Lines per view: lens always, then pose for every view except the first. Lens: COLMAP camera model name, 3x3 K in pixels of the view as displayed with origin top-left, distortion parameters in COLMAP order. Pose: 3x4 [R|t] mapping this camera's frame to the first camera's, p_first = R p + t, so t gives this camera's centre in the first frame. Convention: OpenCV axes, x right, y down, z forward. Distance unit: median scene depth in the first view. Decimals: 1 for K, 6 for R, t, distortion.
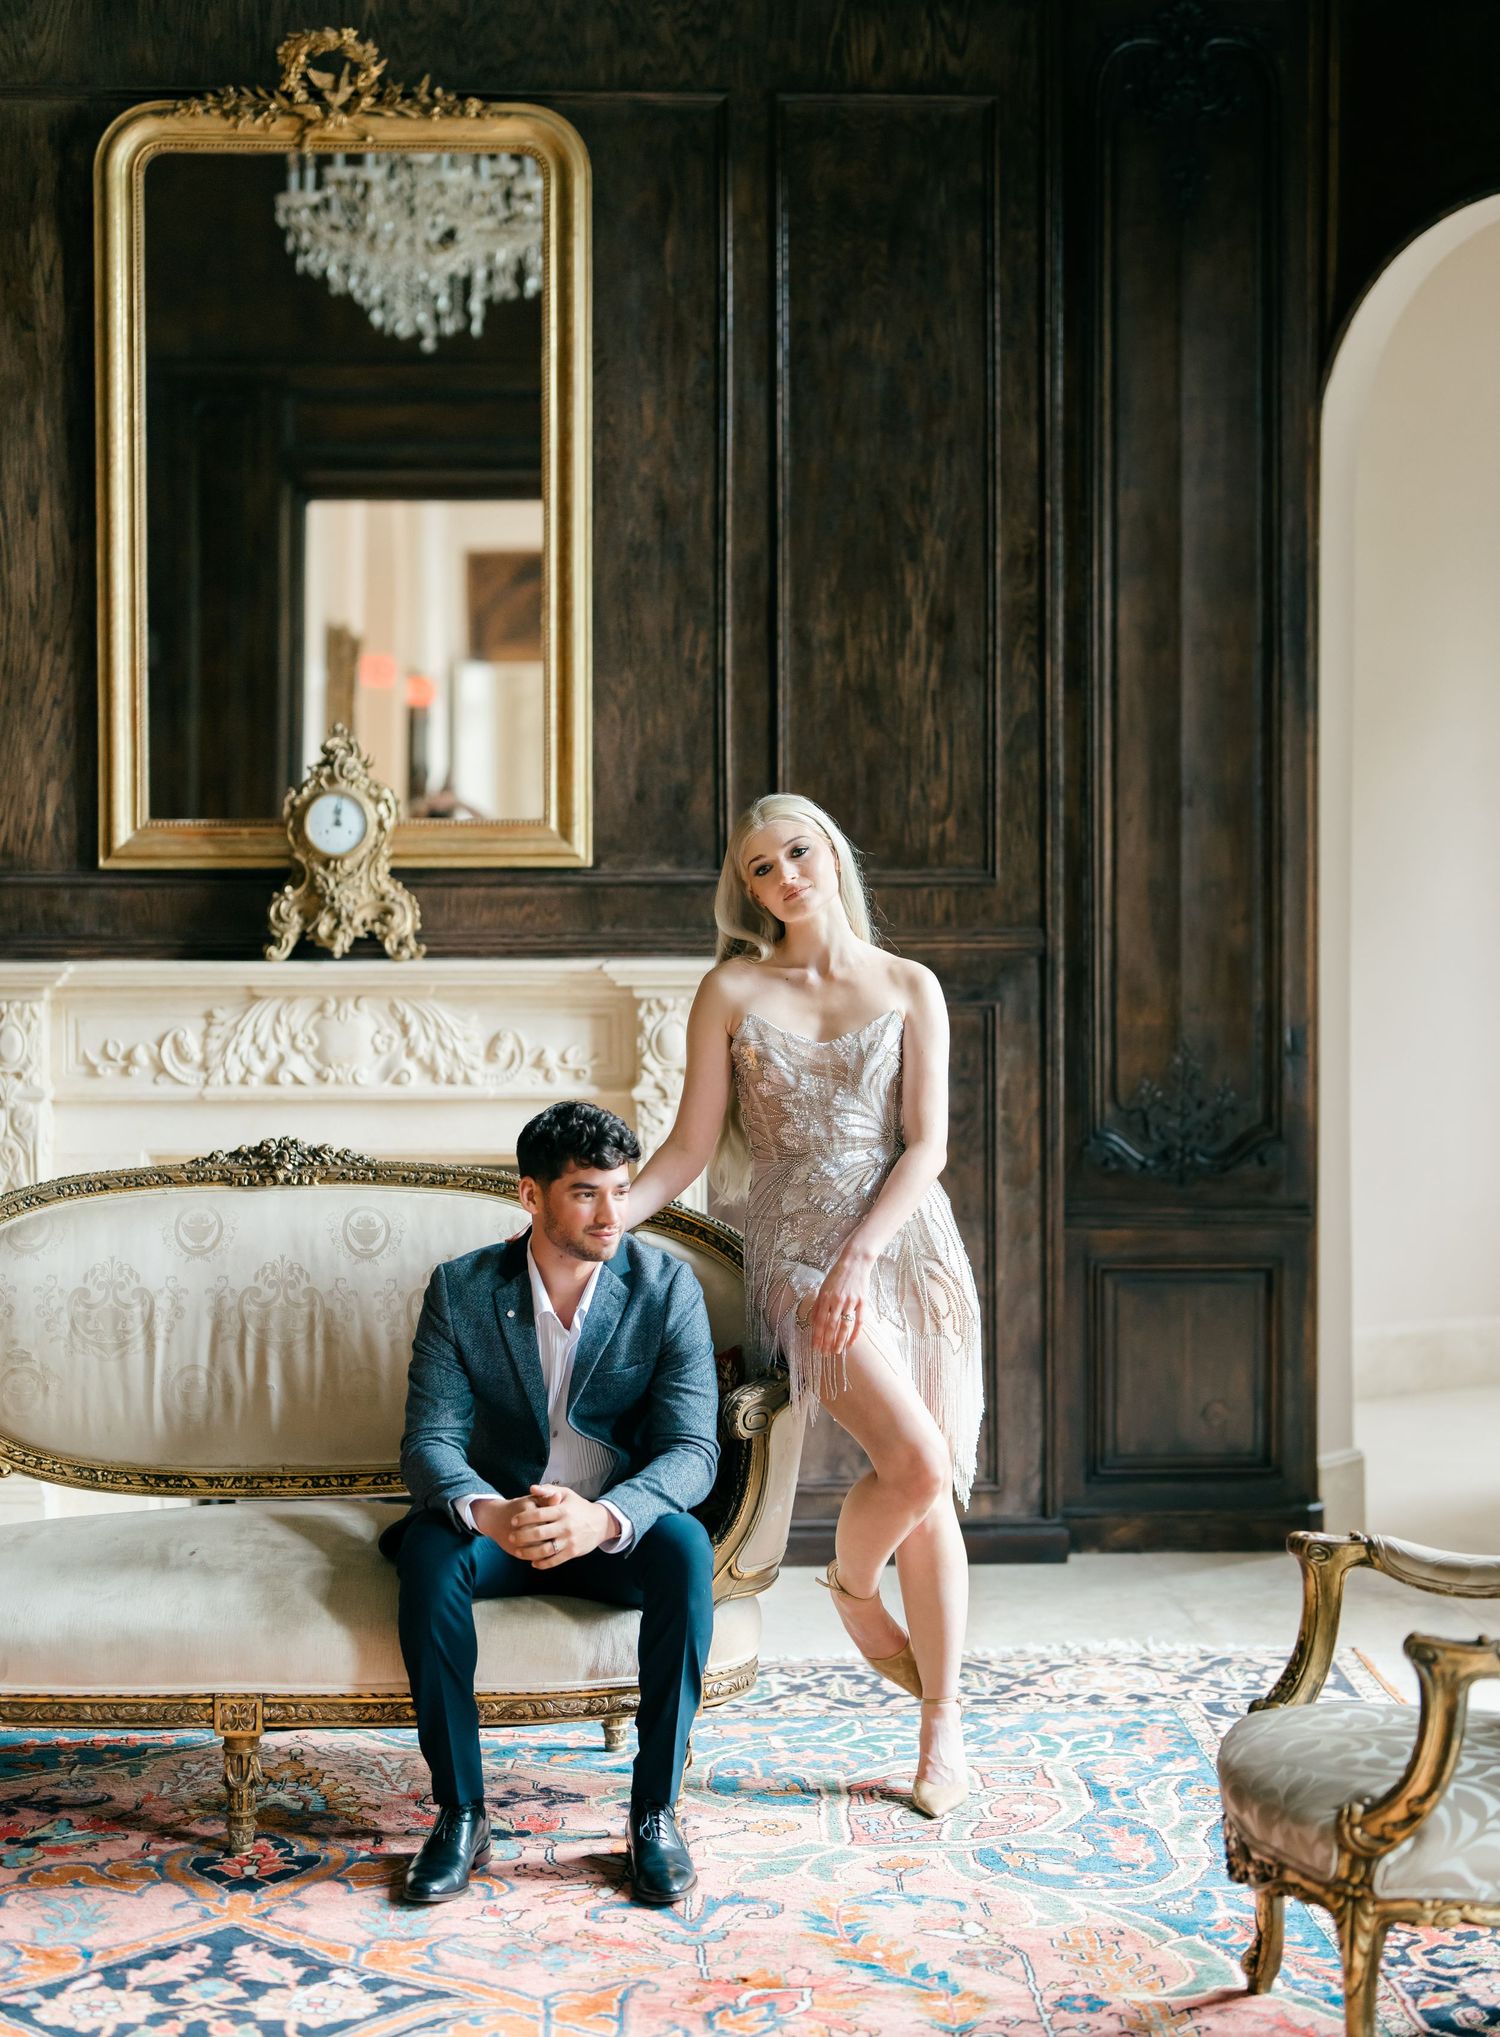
lens RADIAL K [[3368.9, 0, 750.4], [0, 3368.9, 1108.3], [0, 0, 1]] dist [0.017871, 0.102697]
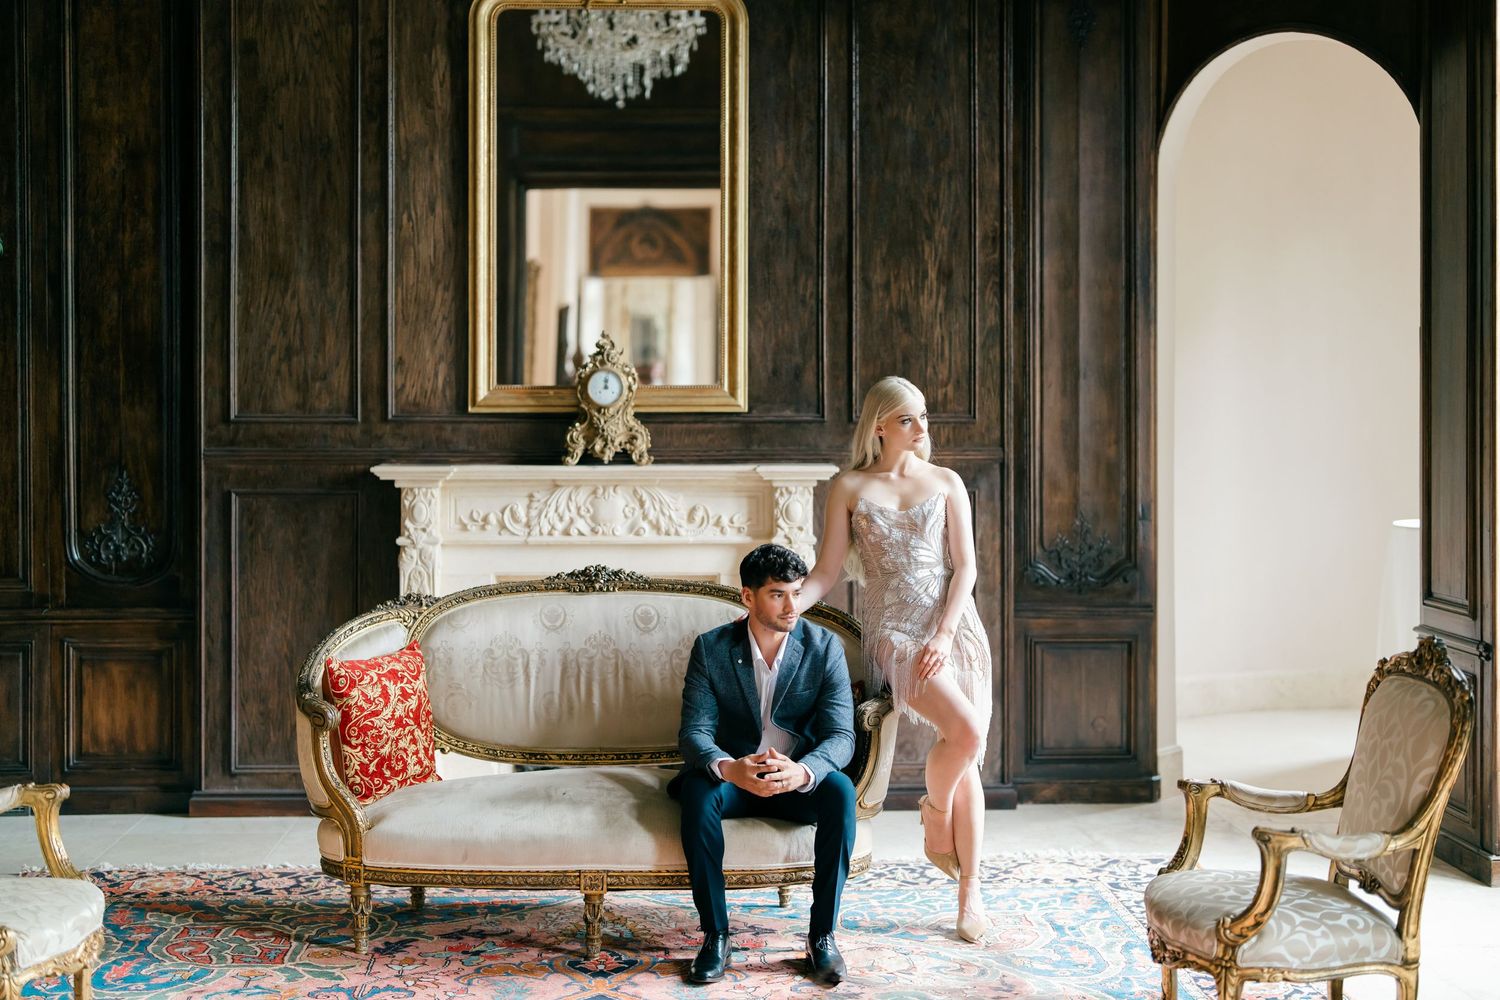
lens RADIAL K [[2144.7, 0, 750.0], [0, 2144.7, 500.0], [0, 0, 1]] dist [0.030659, 0.009698]
pose [[0.999908, 0.002143, 0.013385, -0.061472], [-0.001826, 0.999718, -0.023664, 0.000781], [-0.013432, 0.023637, 0.999630, -0.121448]]
